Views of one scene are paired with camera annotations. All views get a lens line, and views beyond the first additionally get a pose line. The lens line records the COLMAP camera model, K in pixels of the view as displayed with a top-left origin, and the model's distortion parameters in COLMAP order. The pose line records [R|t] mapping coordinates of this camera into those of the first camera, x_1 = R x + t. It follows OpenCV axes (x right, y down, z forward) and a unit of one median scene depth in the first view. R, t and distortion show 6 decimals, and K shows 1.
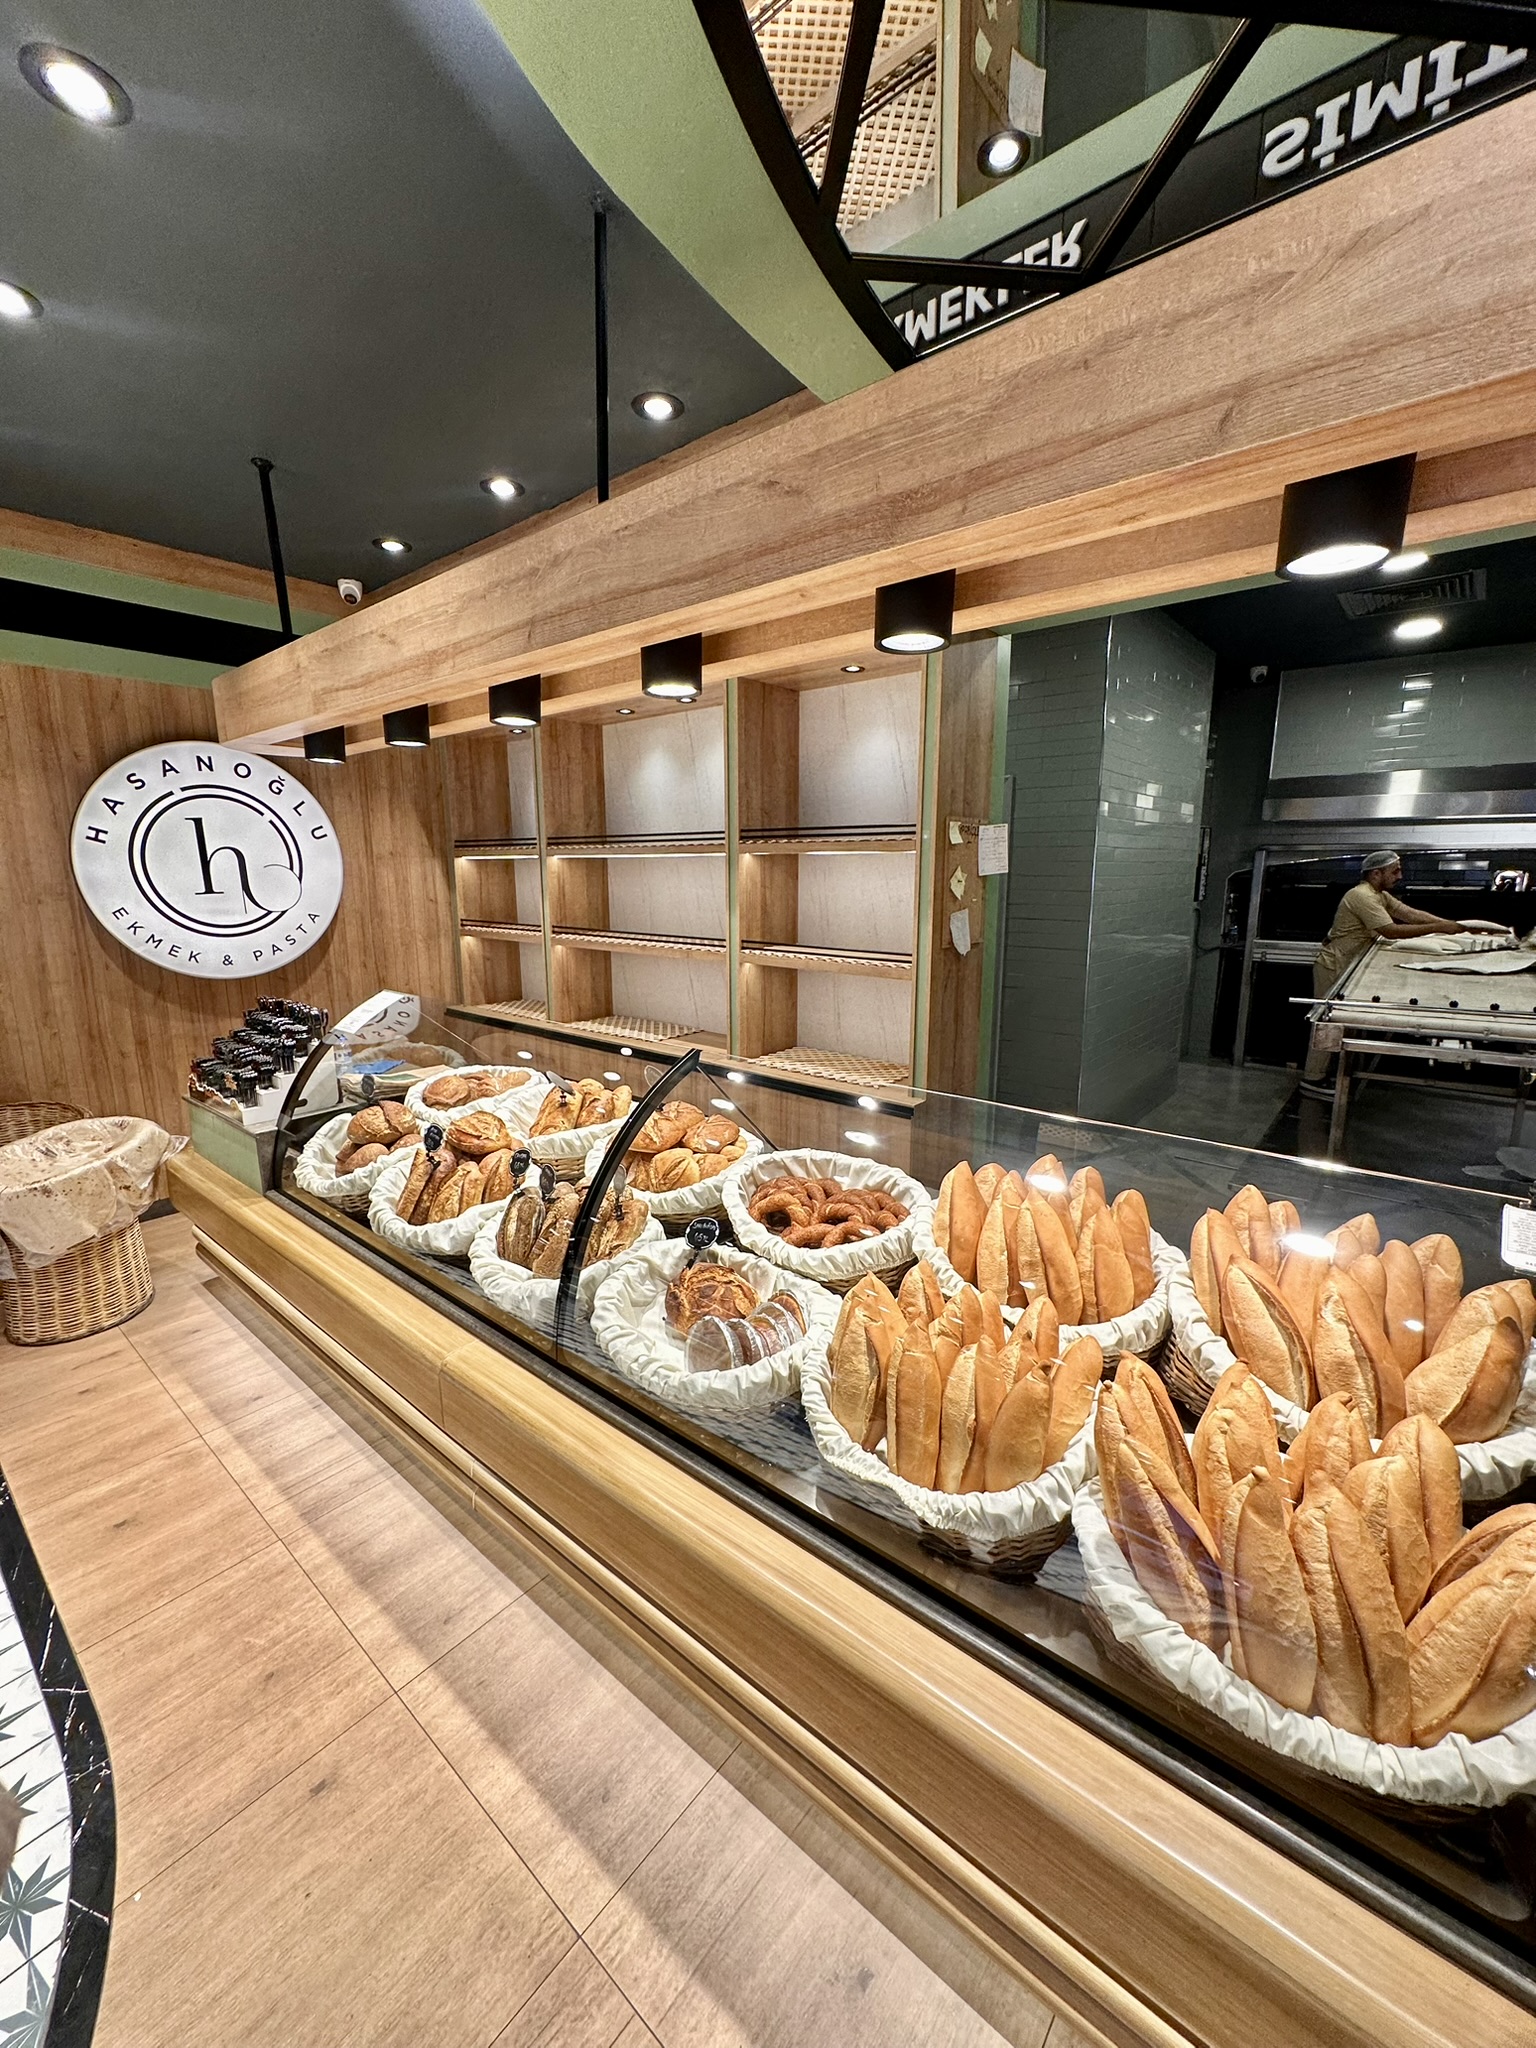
lens RADIAL K [[818.2, 0, 772.1], [0, 818.2, 1022.7], [0, 0, 1]] dist [-0.003685, 0.000881]
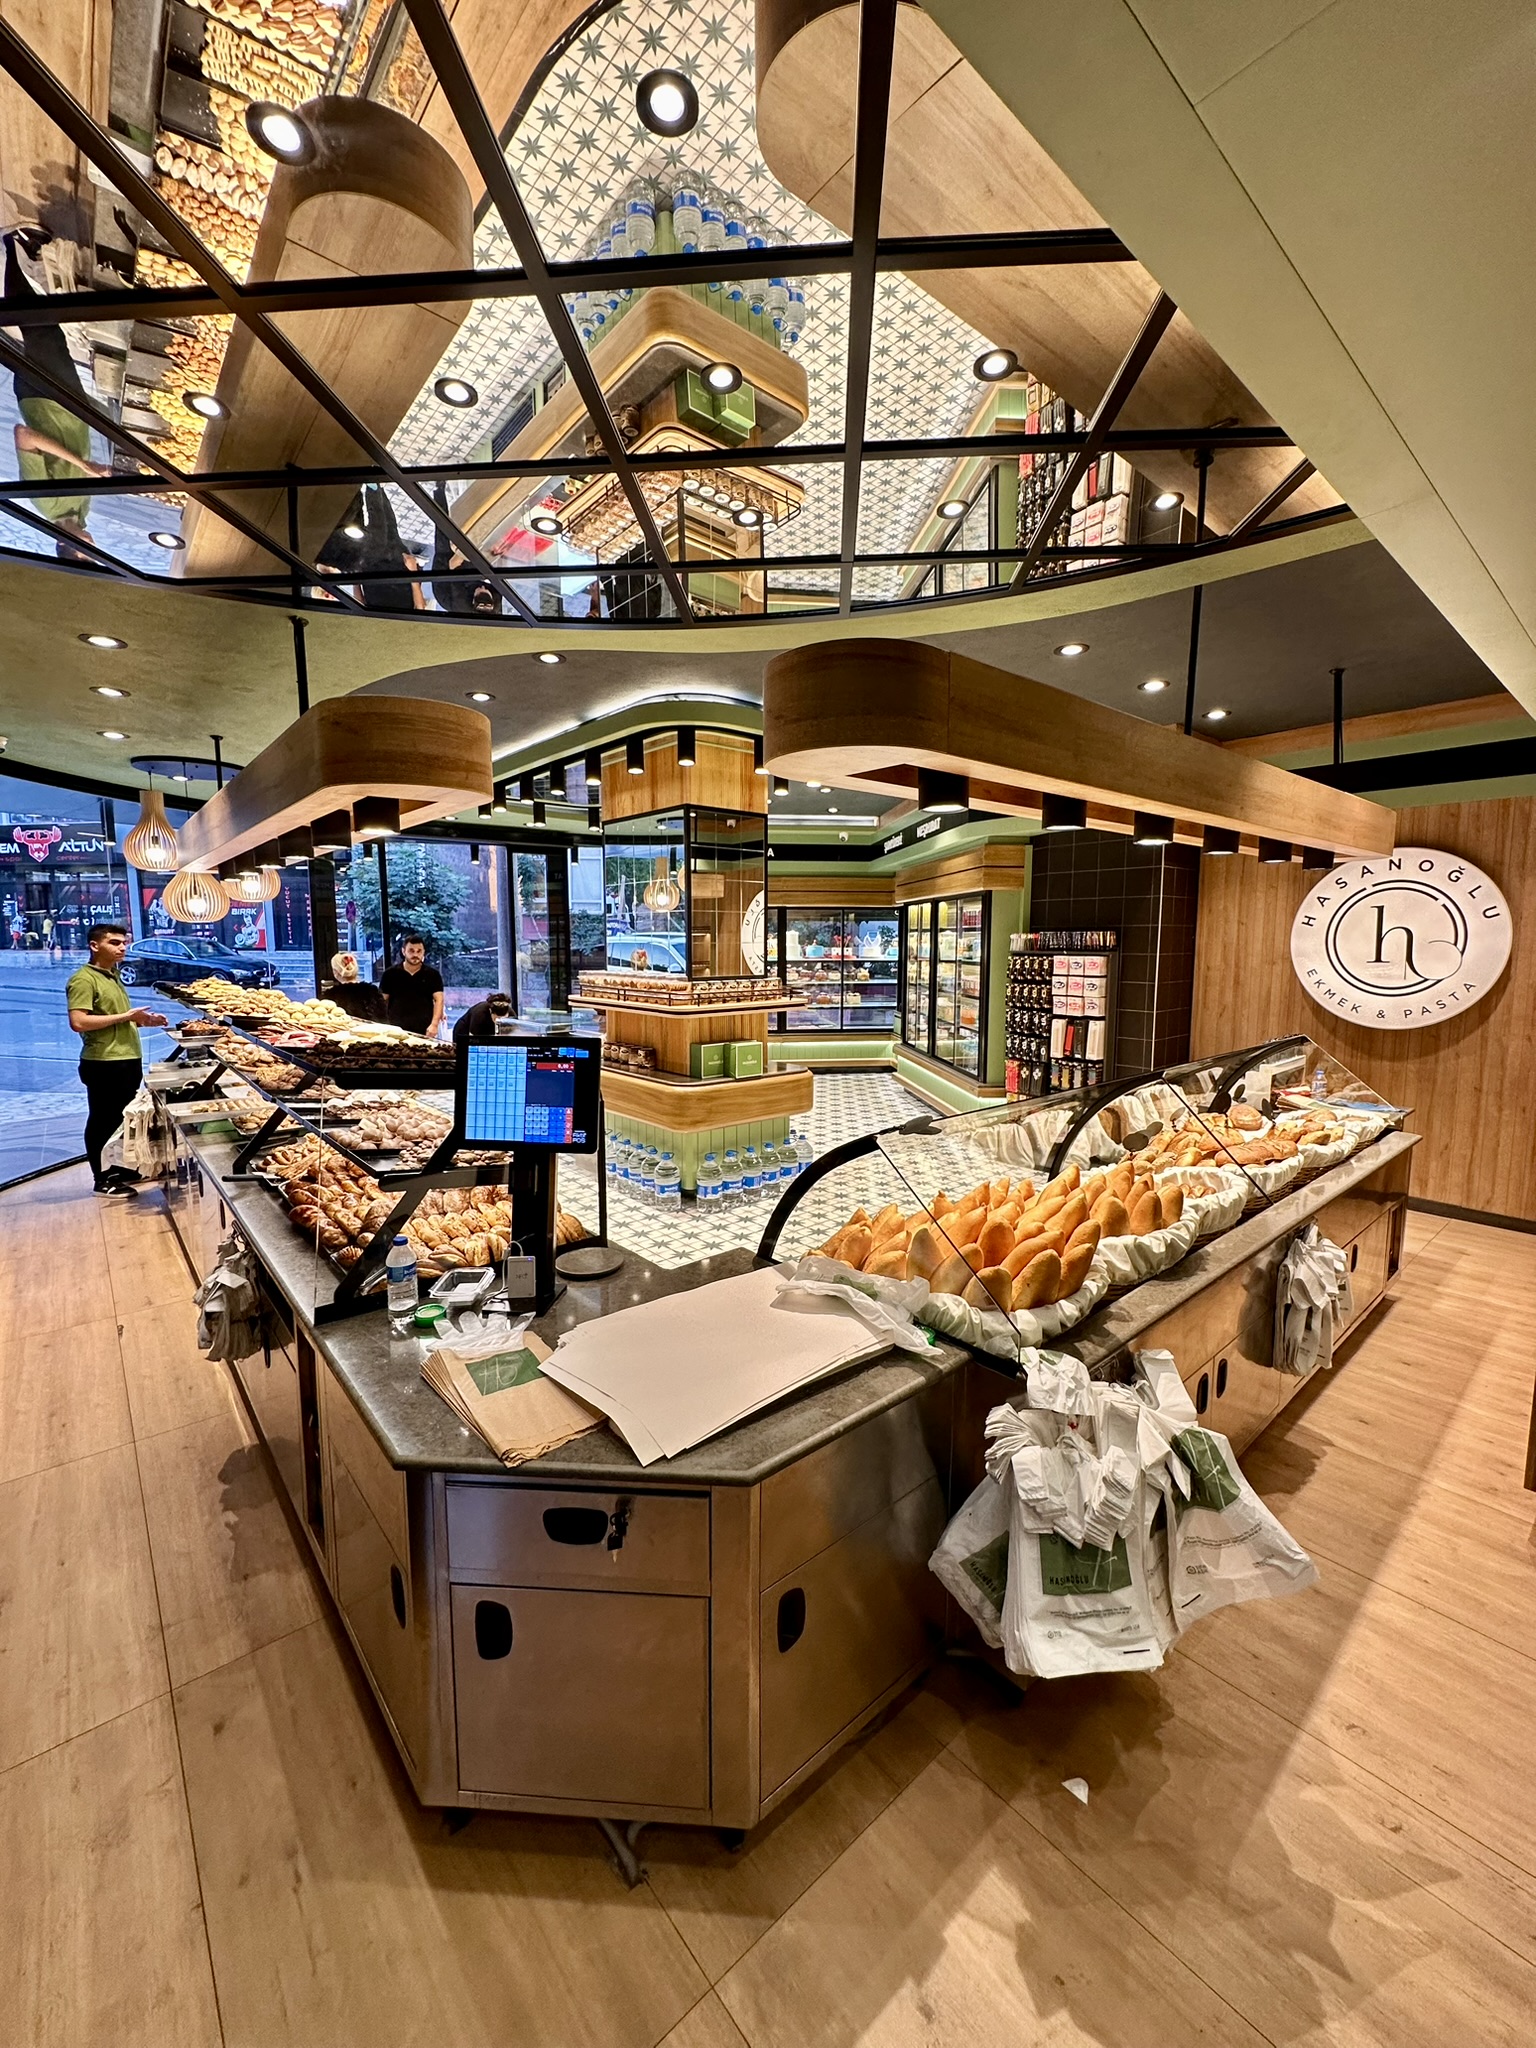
lens RADIAL K [[818.2, 0, 775.3], [0, 818.2, 1025.3], [0, 0, 1]] dist [-0.003685, 0.000881]
pose [[-0.156350, 0.100986, -0.982526, 0.749903], [-0.192150, 0.972644, 0.130548, -0.044835], [0.968831, 0.209204, -0.132668, 0.256870]]
